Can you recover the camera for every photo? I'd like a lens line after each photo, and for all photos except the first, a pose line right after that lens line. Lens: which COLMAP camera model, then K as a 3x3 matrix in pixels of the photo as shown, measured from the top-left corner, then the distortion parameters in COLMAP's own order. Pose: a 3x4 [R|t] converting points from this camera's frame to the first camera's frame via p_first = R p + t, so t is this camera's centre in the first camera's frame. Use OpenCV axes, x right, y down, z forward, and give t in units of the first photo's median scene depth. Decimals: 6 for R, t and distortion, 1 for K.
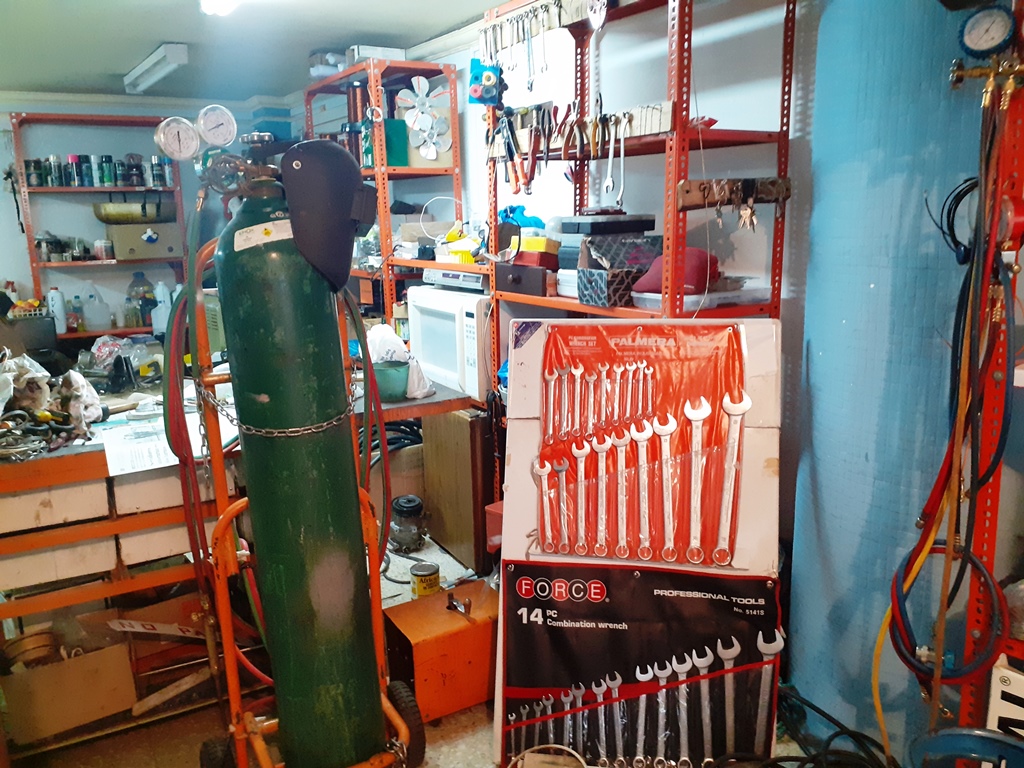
lens RADIAL K [[813.8, 0, 513.4], [0, 813.8, 388.4], [0, 0, 1]] dist [0.117256, -0.260112]
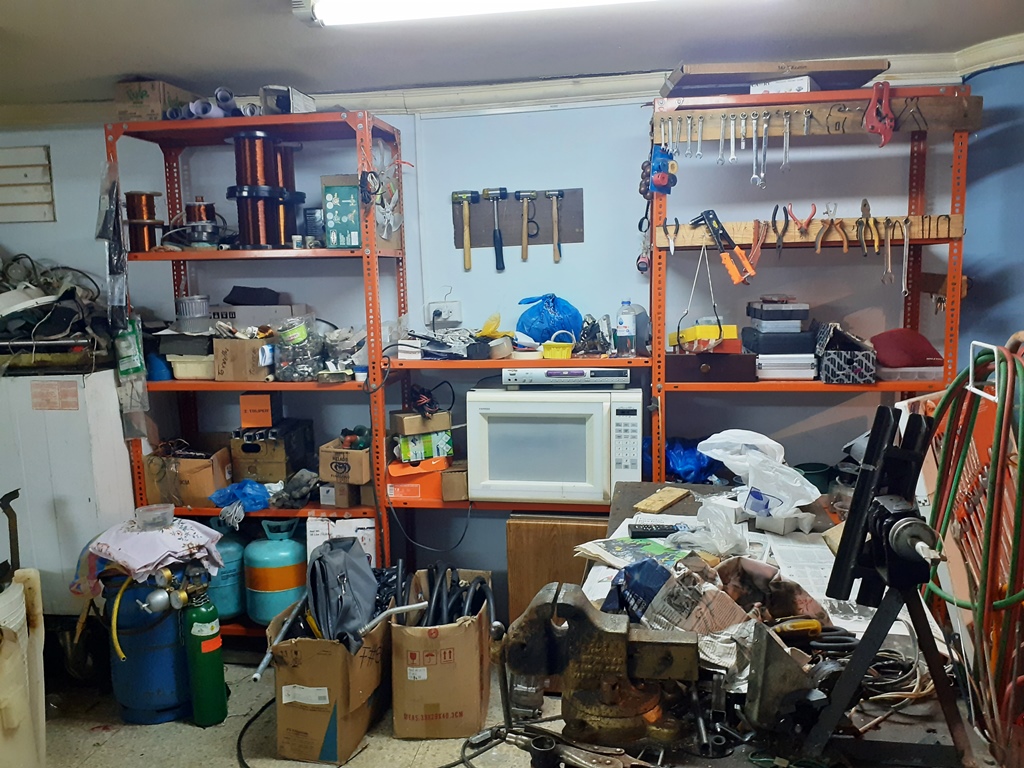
lens RADIAL K [[813.8, 0, 513.4], [0, 813.8, 388.4], [0, 0, 1]] dist [0.117256, -0.260112]
pose [[0.631136, -0.112807, 0.767425, -0.978610], [0.173470, 0.984837, 0.002101, -0.165382], [-0.756026, 0.131799, 0.641135, 0.590424]]
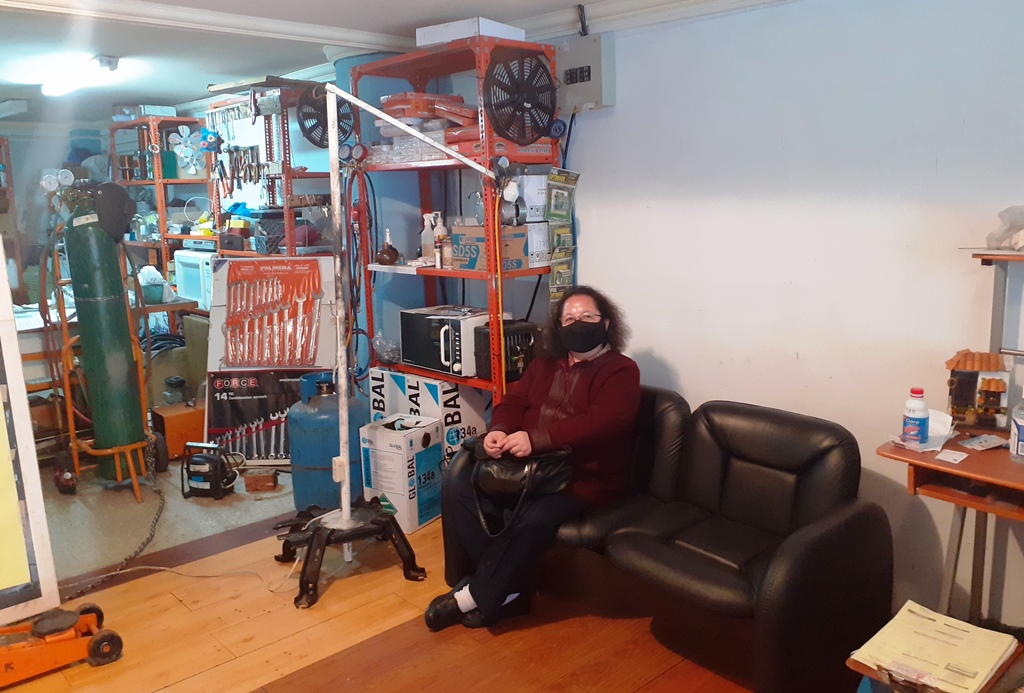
lens RADIAL K [[804.6, 0, 514.3], [0, 804.6, 305.1], [0, 0, 1]] dist [0.002296, -0.005511]
pose [[0.977866, -0.028974, 0.207216, 0.274749], [0.045398, 0.996153, -0.074949, 0.188701], [-0.204247, 0.082697, 0.975420, -0.982239]]
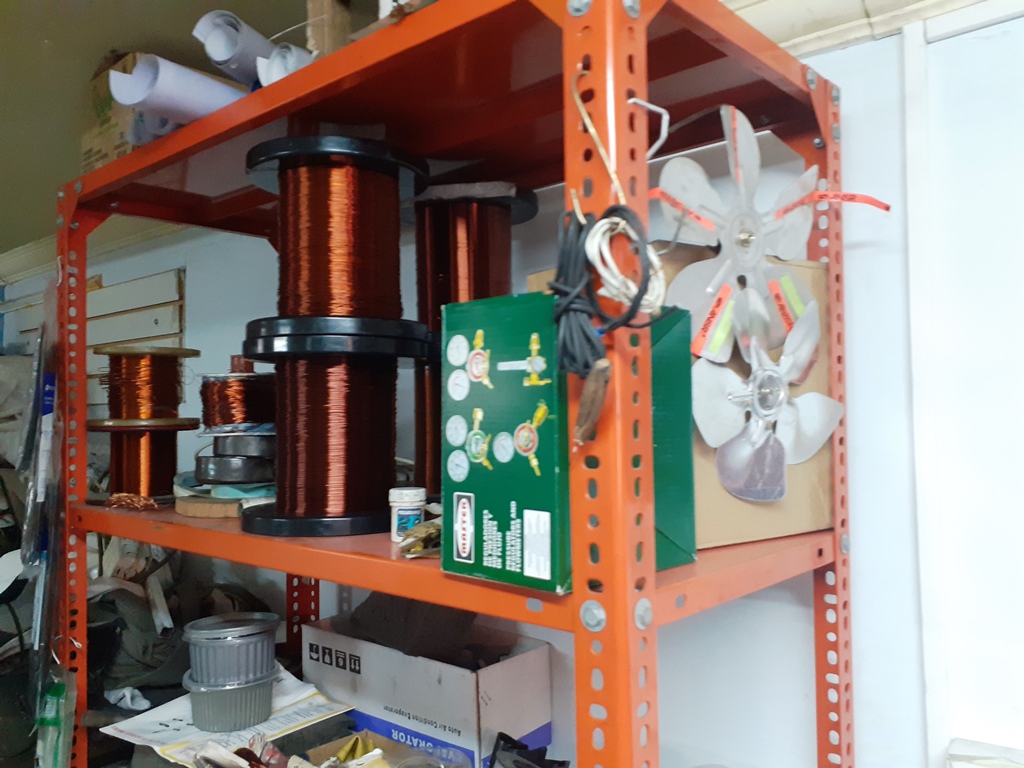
lens RADIAL K [[813.8, 0, 513.4], [0, 813.8, 388.4], [0, 0, 1]] dist [0.117256, -0.260112]
pose [[0.955468, 0.012720, 0.294819, -0.319783], [0.058723, 0.970893, -0.232203, -0.387666], [-0.289191, 0.239176, 0.926911, 1.216189]]
